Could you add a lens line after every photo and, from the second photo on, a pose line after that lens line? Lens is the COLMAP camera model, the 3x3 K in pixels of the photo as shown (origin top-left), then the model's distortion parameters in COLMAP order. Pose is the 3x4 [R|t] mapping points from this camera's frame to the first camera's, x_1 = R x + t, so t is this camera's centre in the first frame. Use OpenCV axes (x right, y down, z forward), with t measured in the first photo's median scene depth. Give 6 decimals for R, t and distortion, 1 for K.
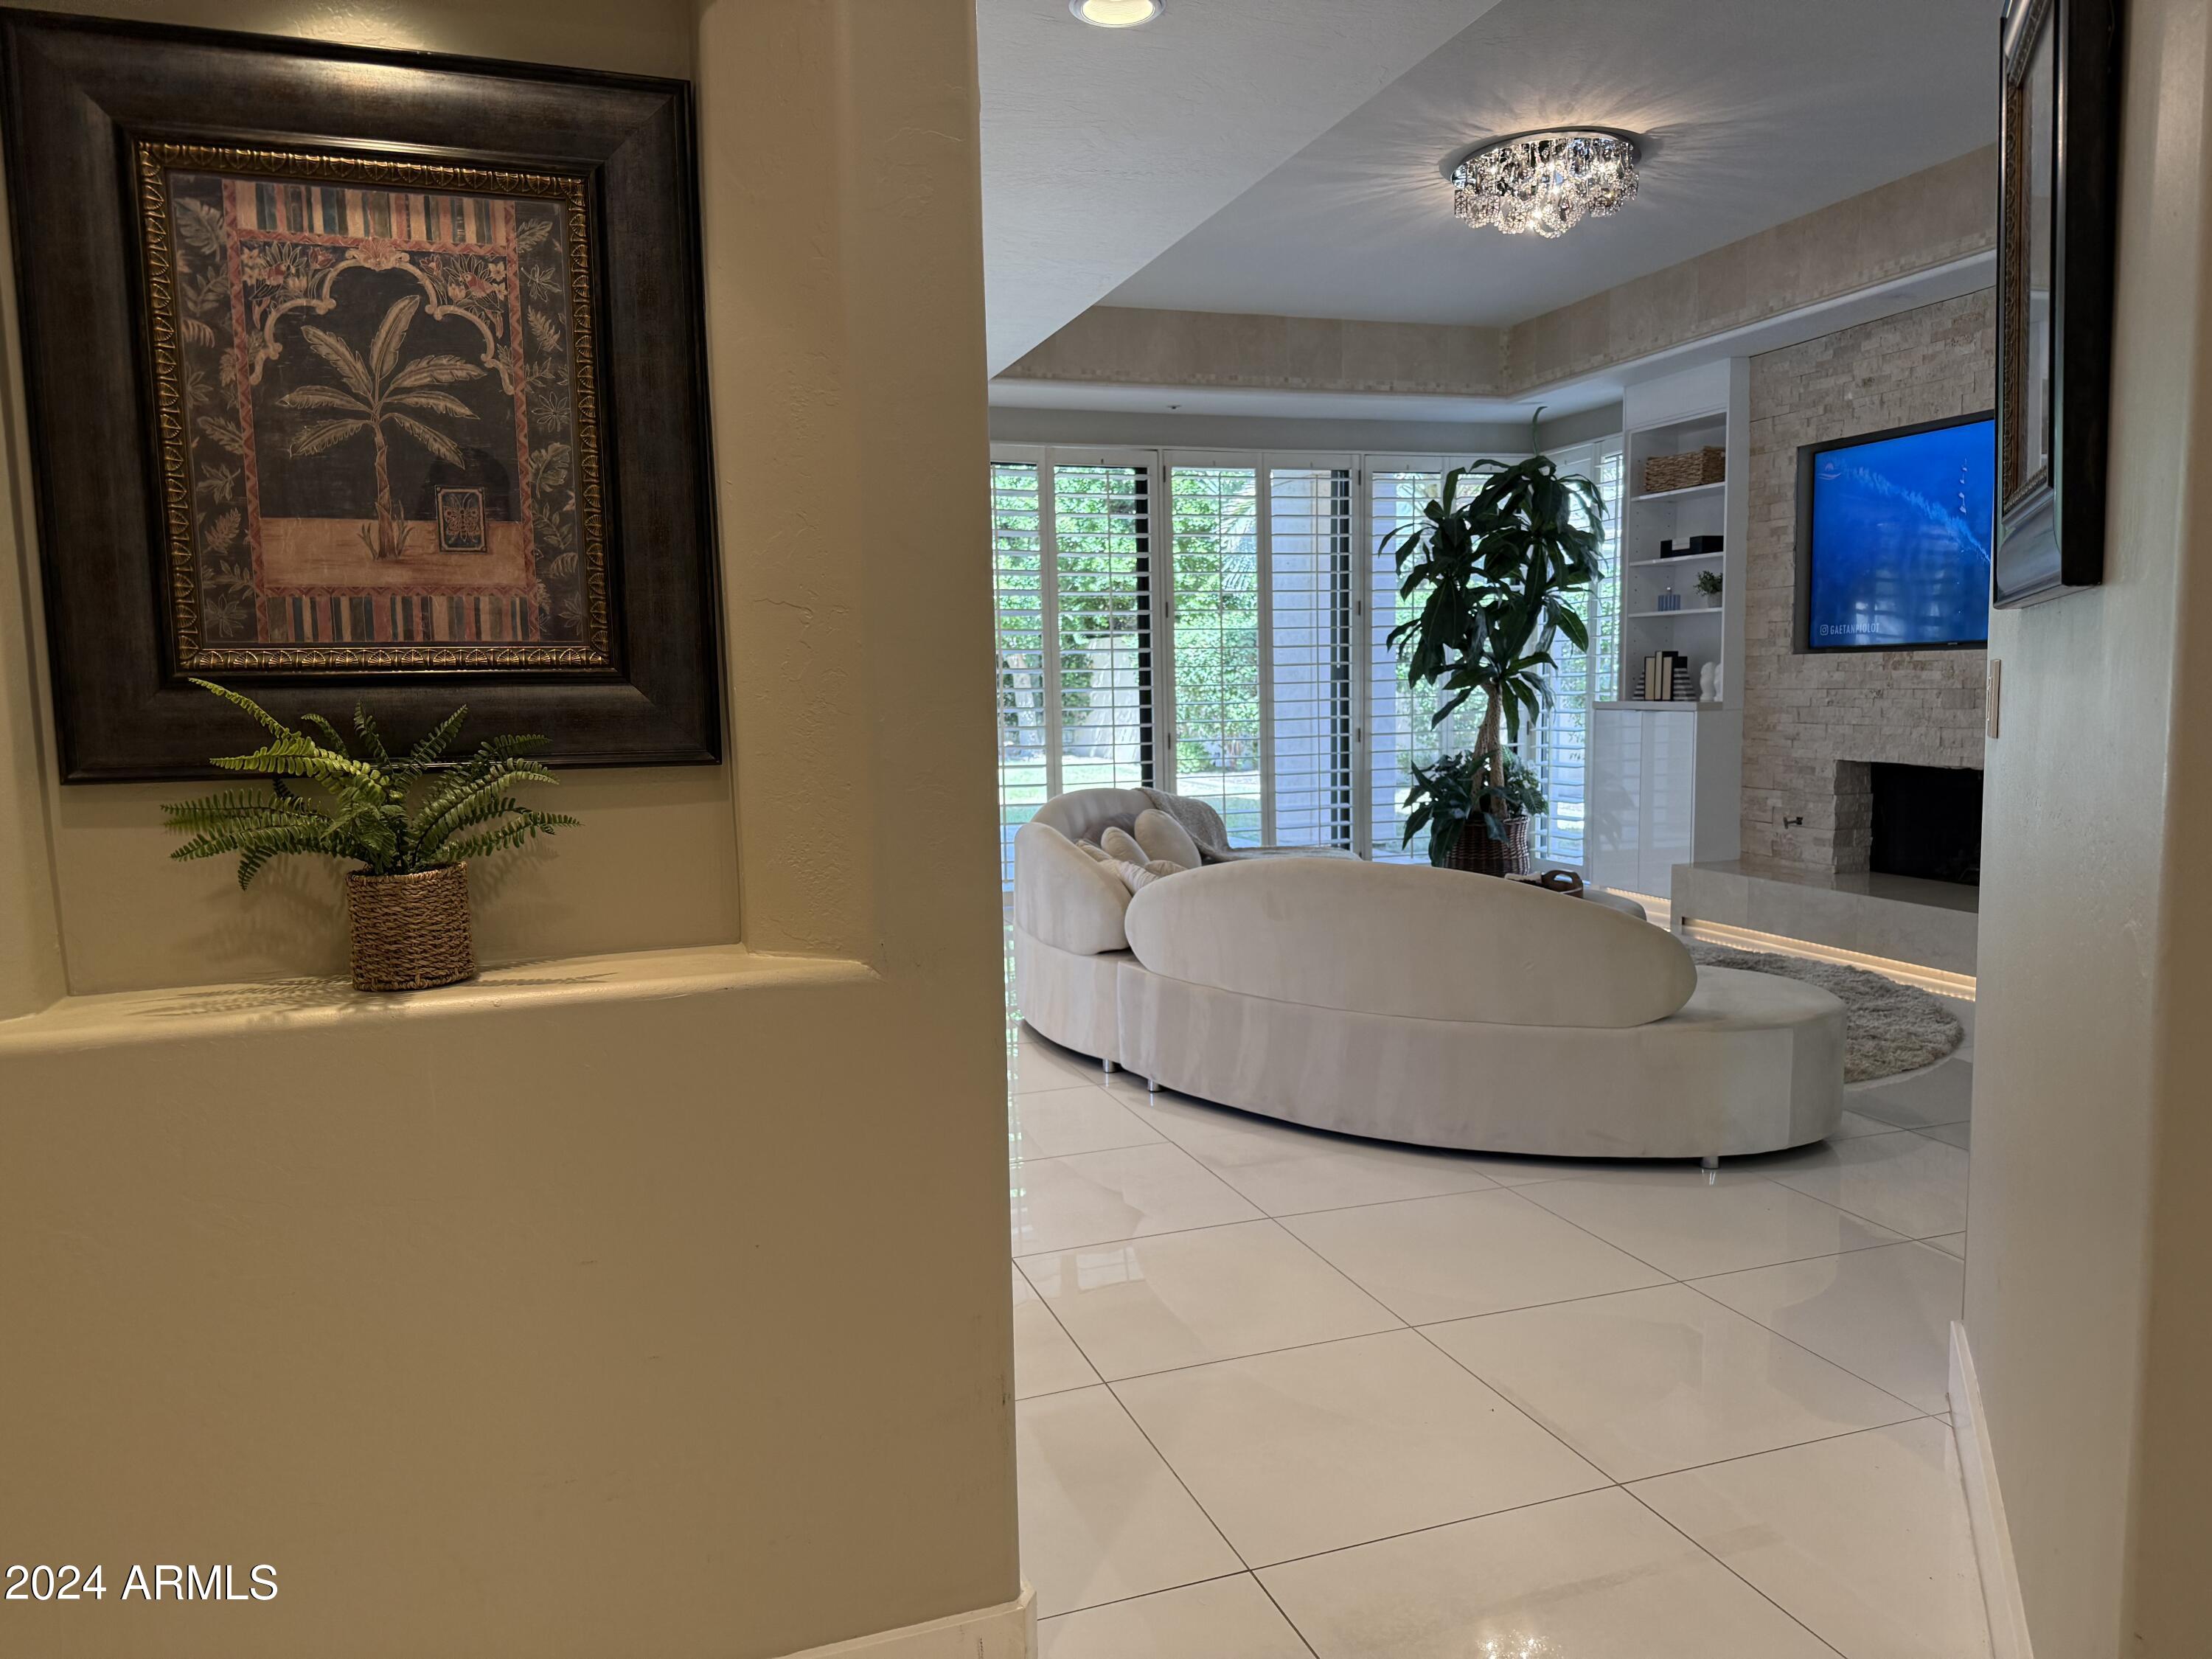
lens RADIAL K [[1573.8, 0, 1098.5], [0, 1573.8, 824.8], [0, 0, 1]] dist [0.002562, 0.003001]
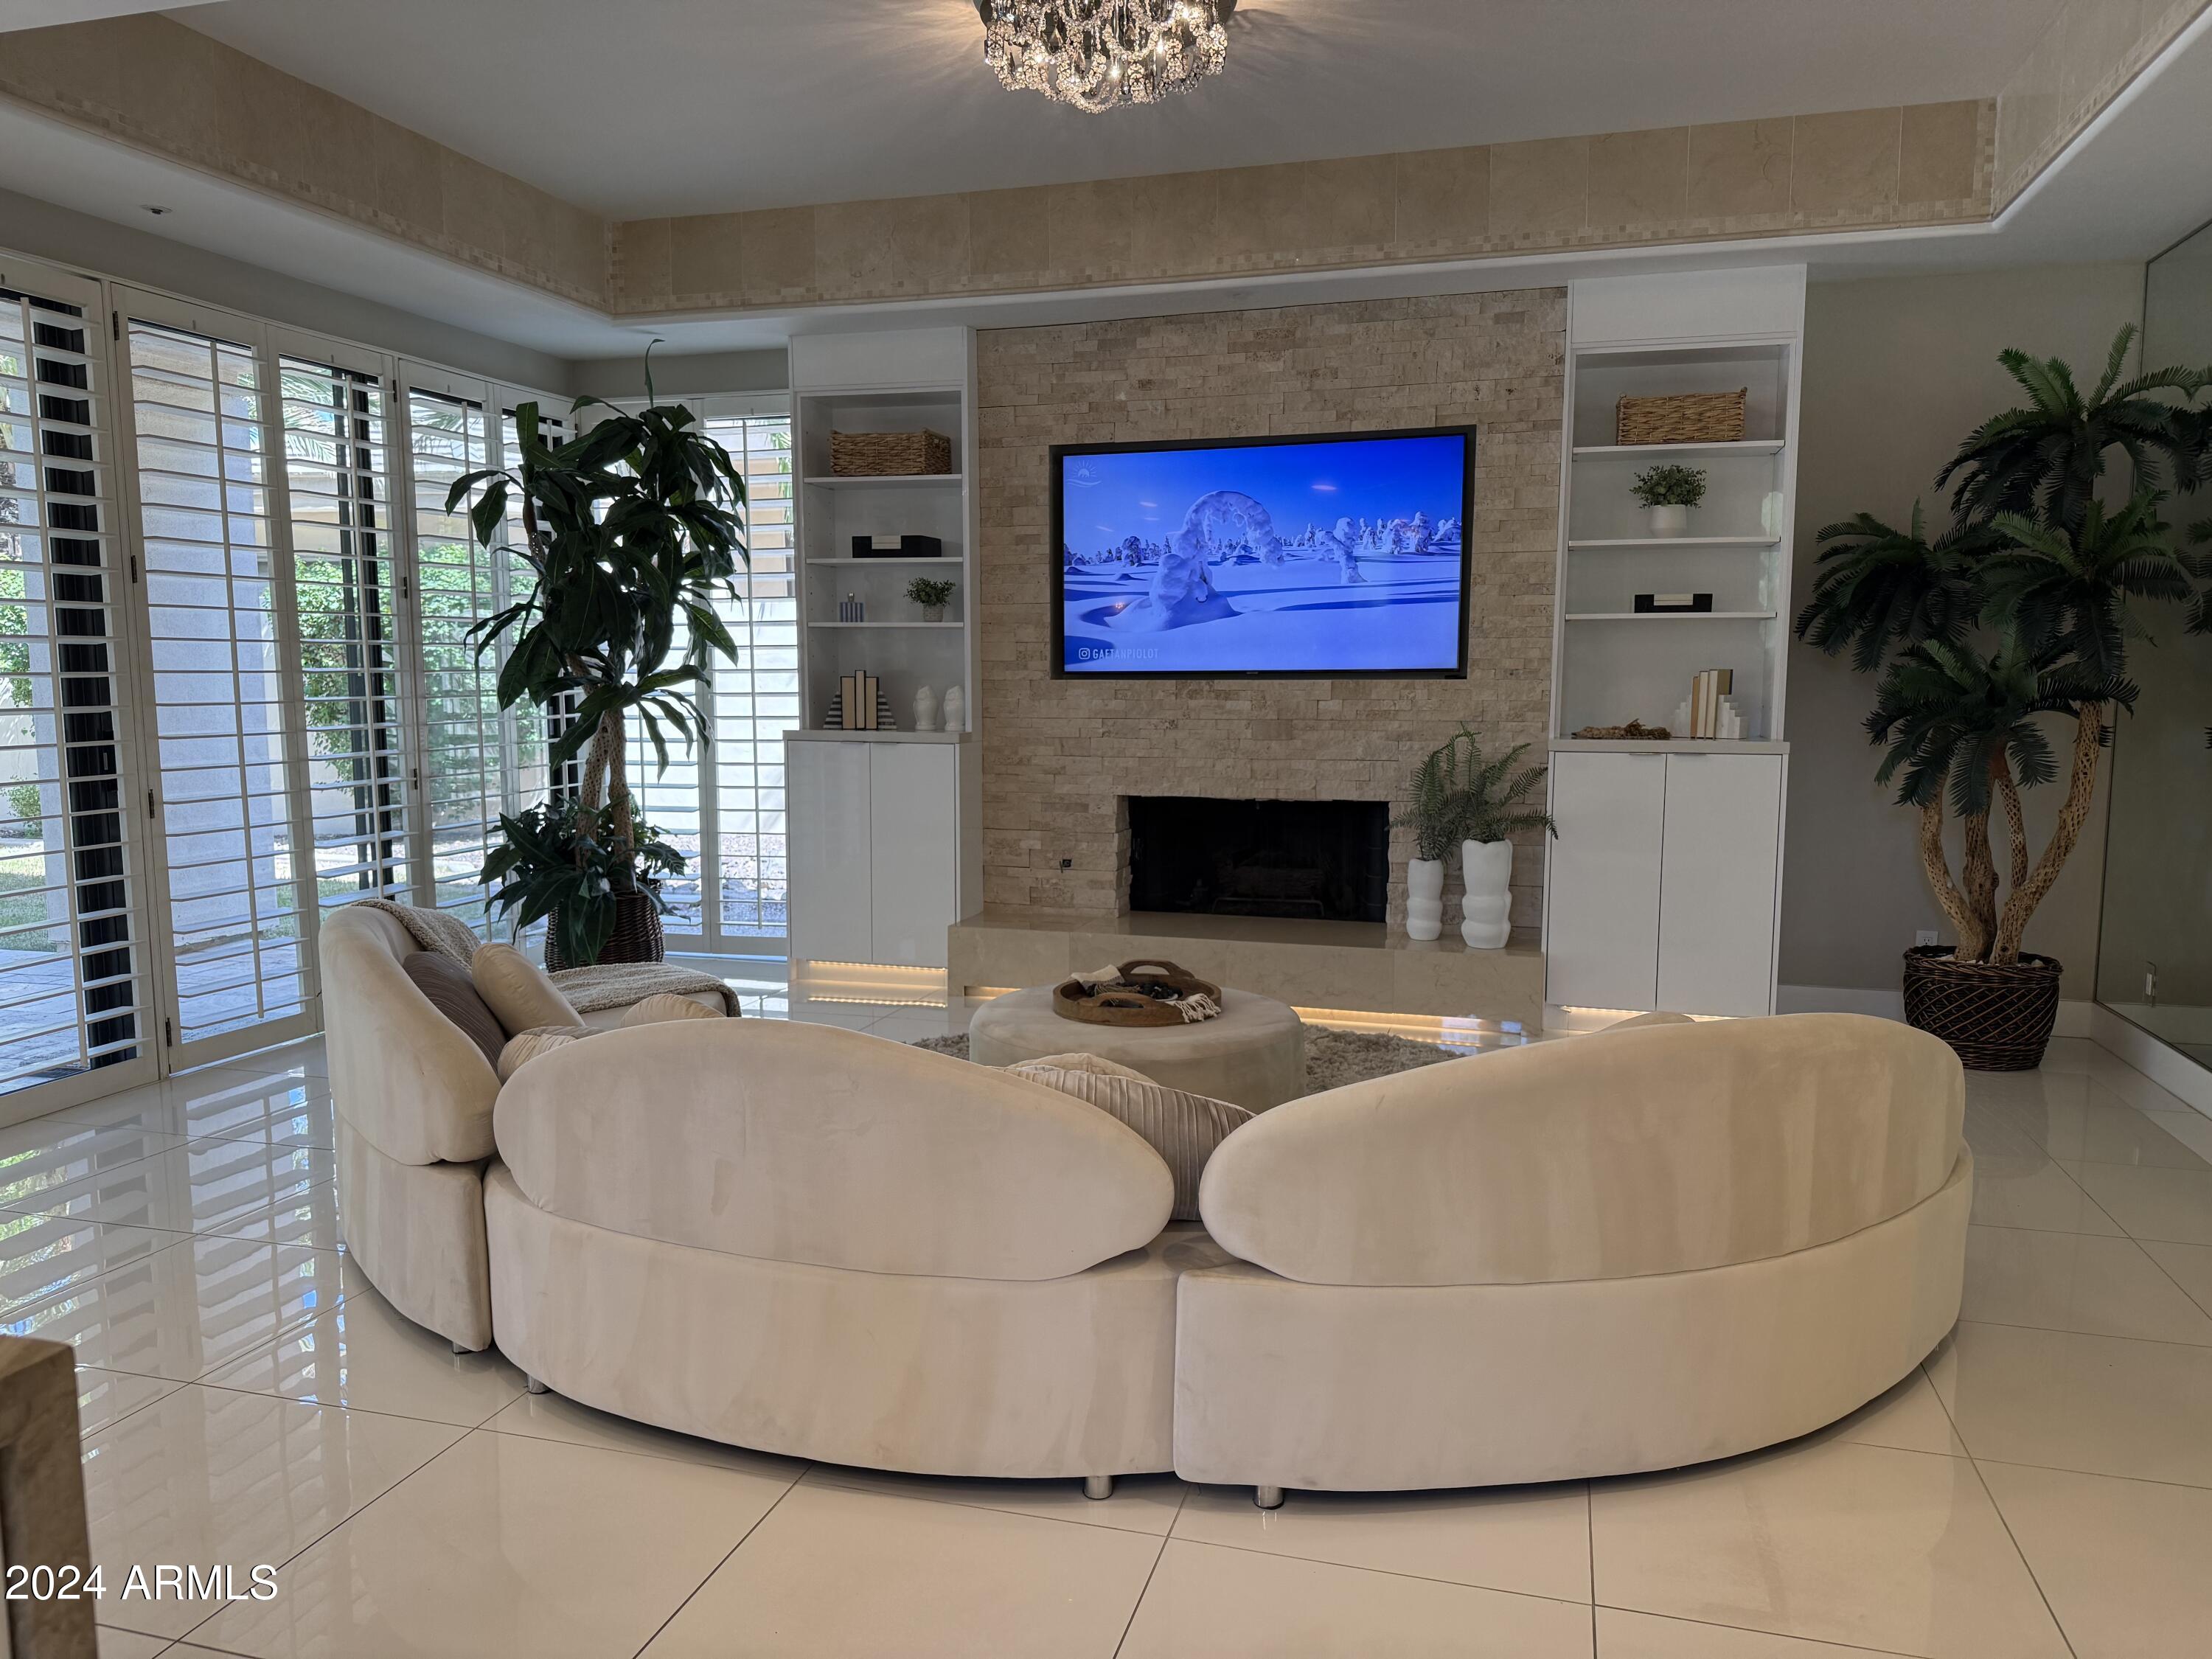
lens RADIAL K [[1542.5, 0, 1106.0], [0, 1542.5, 829.5], [0, 0, 1]] dist [0.132678, -0.163583]
pose [[0.575641, -0.064949, 0.815119, -0.264255], [0.064785, 0.997329, 0.033716, -0.050401], [-0.815132, 0.033399, 0.578312, 0.468328]]
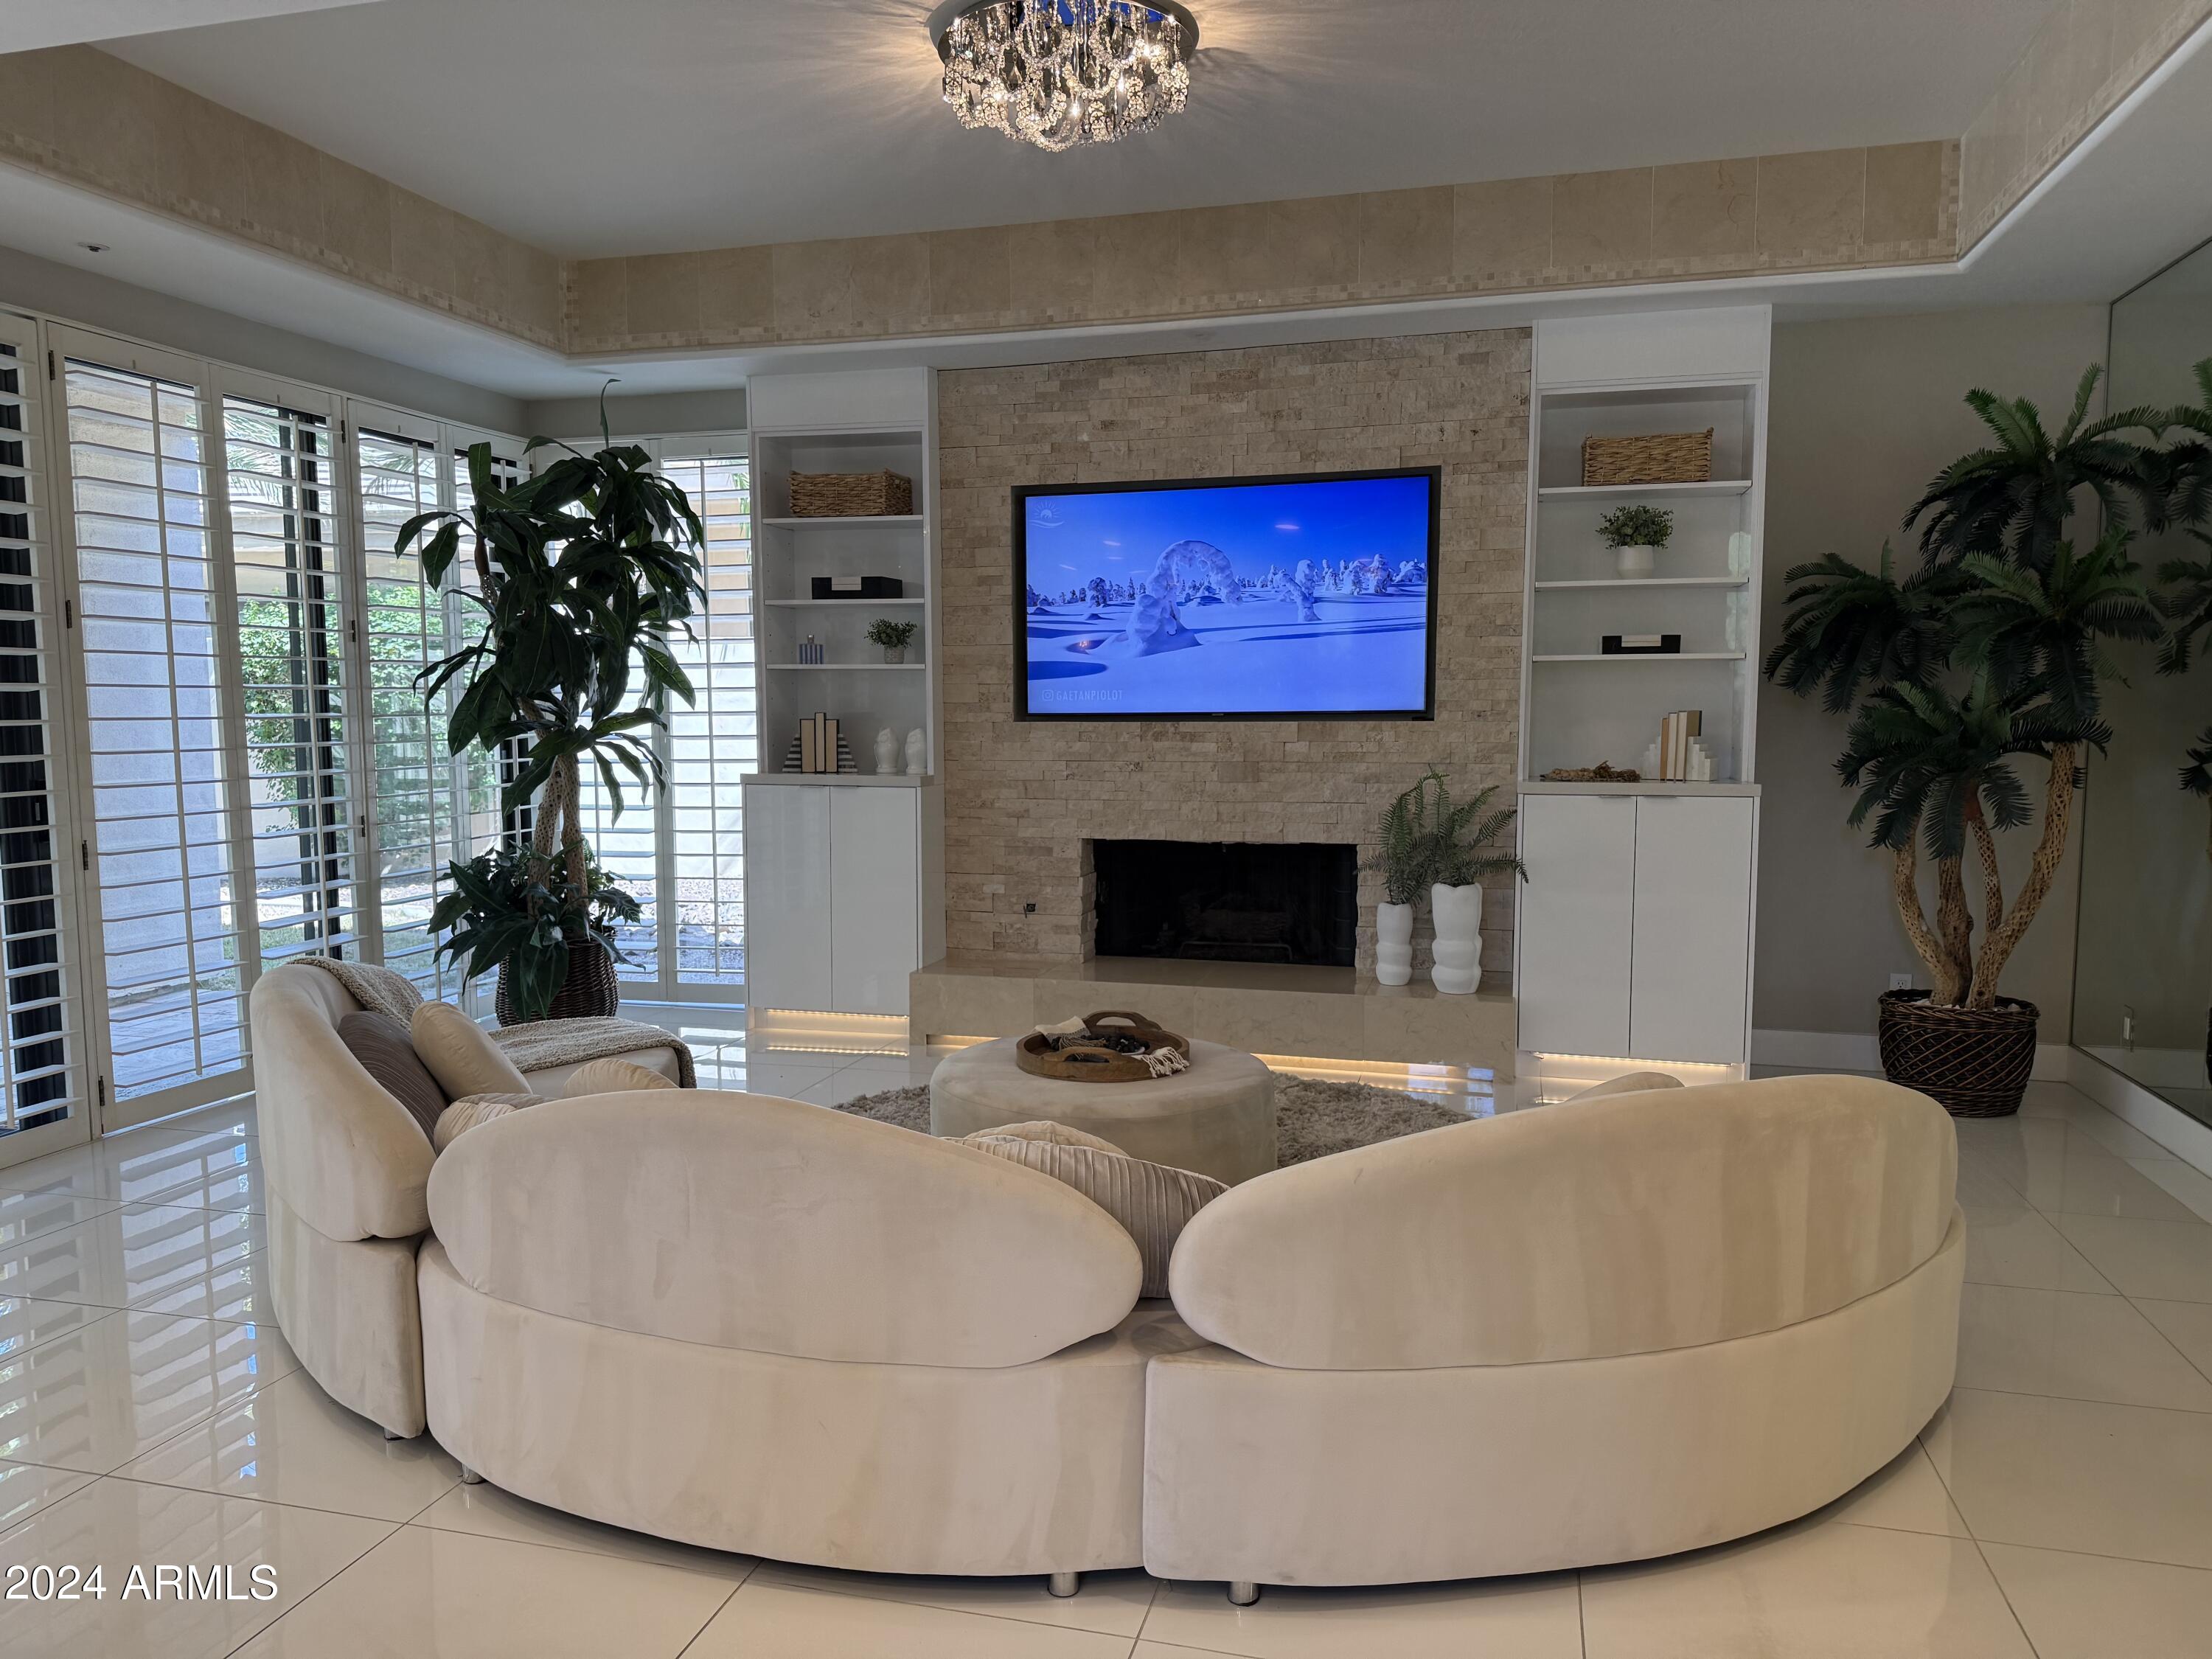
lens RADIAL K [[1543.7, 0, 1094.8], [0, 1543.7, 834.2], [0, 0, 1]] dist [0.142524, -0.178149]
pose [[0.562712, -0.050487, 0.825110, -0.254102], [0.068988, 0.997519, 0.013987, -0.053891], [-0.823769, 0.049051, 0.564799, 0.474891]]
